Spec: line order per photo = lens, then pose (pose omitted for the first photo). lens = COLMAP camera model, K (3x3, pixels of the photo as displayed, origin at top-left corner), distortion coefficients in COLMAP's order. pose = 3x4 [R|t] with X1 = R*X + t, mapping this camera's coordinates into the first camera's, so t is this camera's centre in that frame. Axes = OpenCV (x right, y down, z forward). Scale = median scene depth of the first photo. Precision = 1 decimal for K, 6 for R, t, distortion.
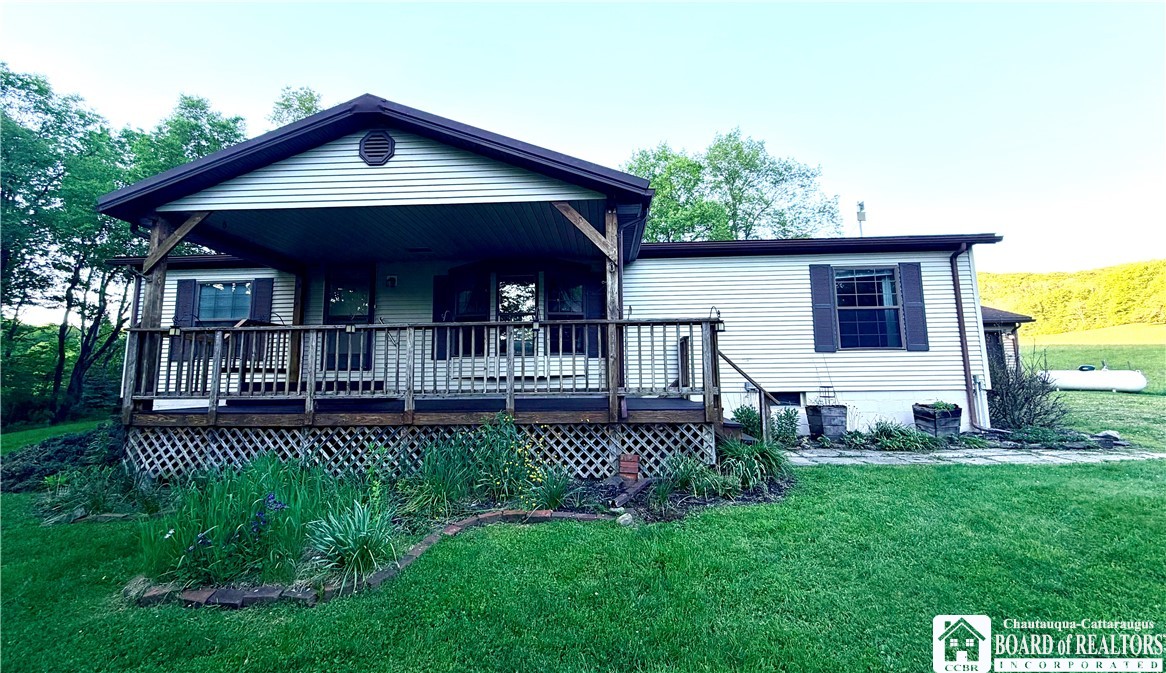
lens RADIAL K [[463.5, 0, 580.7], [0, 463.5, 311.2], [0, 0, 1]] dist [0.000908, 0.000634]
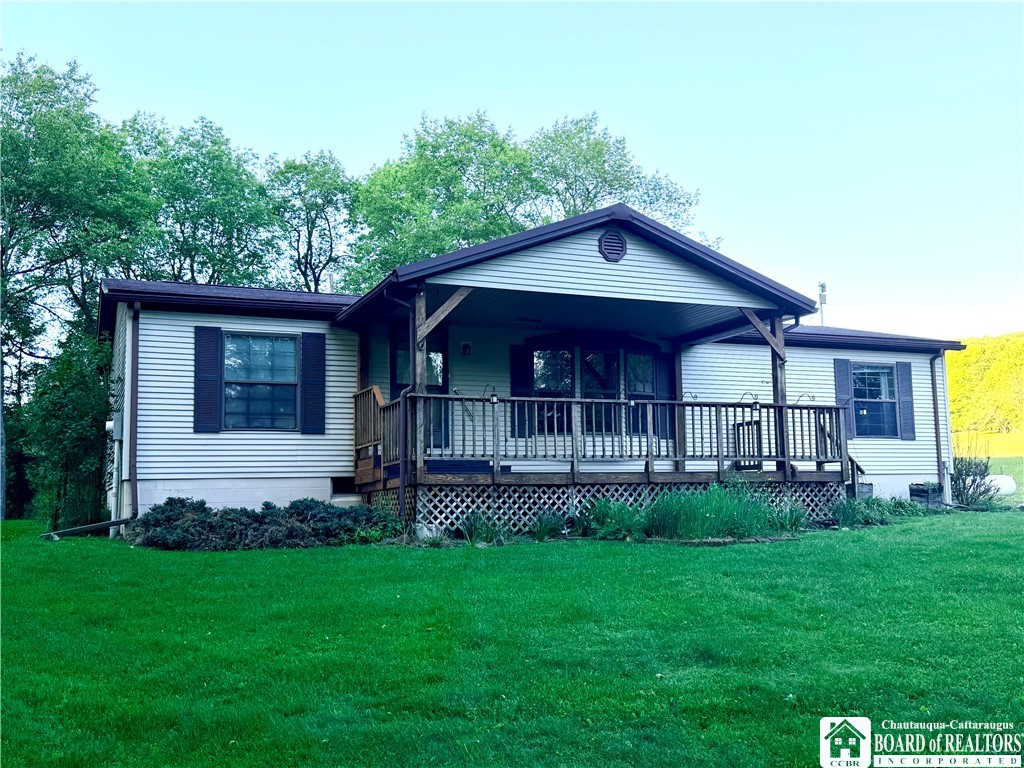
lens RADIAL K [[983.7, 0, 518.1], [0, 983.7, 379.2], [0, 0, 1]] dist [0.052966, 0.000000]
pose [[0.899228, 0.050583, 0.434546, -1.695107], [-0.050756, 0.998648, -0.011216, 0.017166], [-0.434526, -0.011970, 0.900580, -1.102627]]
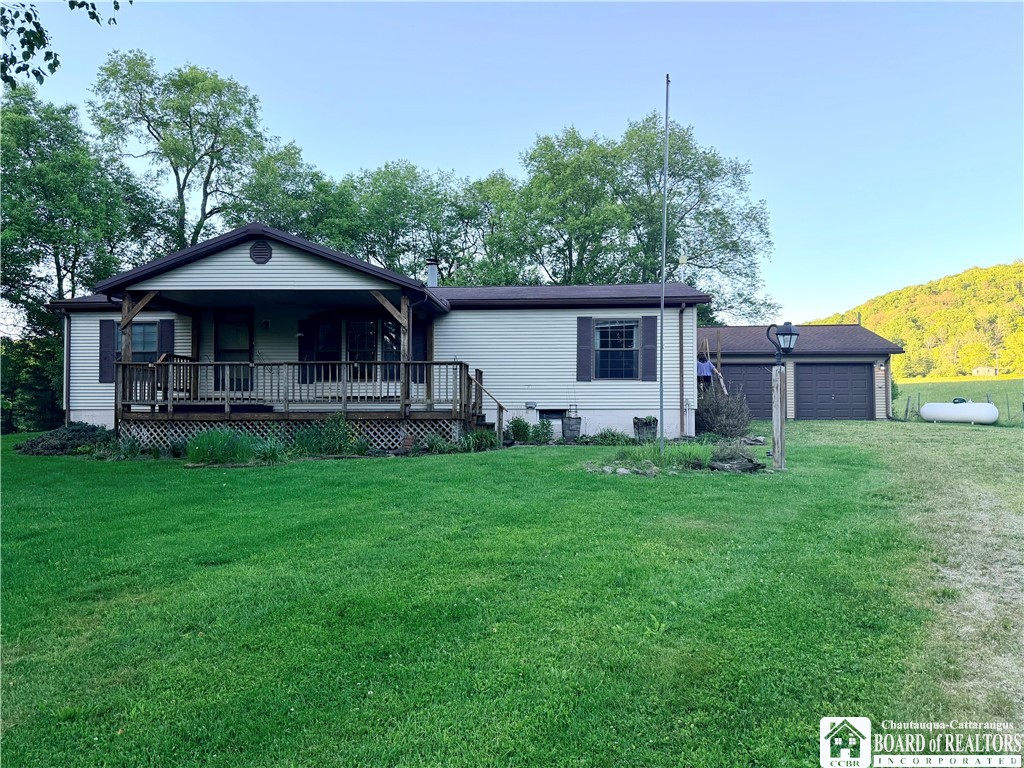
lens RADIAL K [[696.8, 0, 522.6], [0, 696.8, 387.4], [0, 0, 1]] dist [0.043389, -0.011277]
pose [[0.999922, 0.010718, 0.006350, 0.466906], [-0.011302, 0.994866, 0.100567, -0.140813], [-0.005240, -0.100631, 0.994910, -1.506578]]
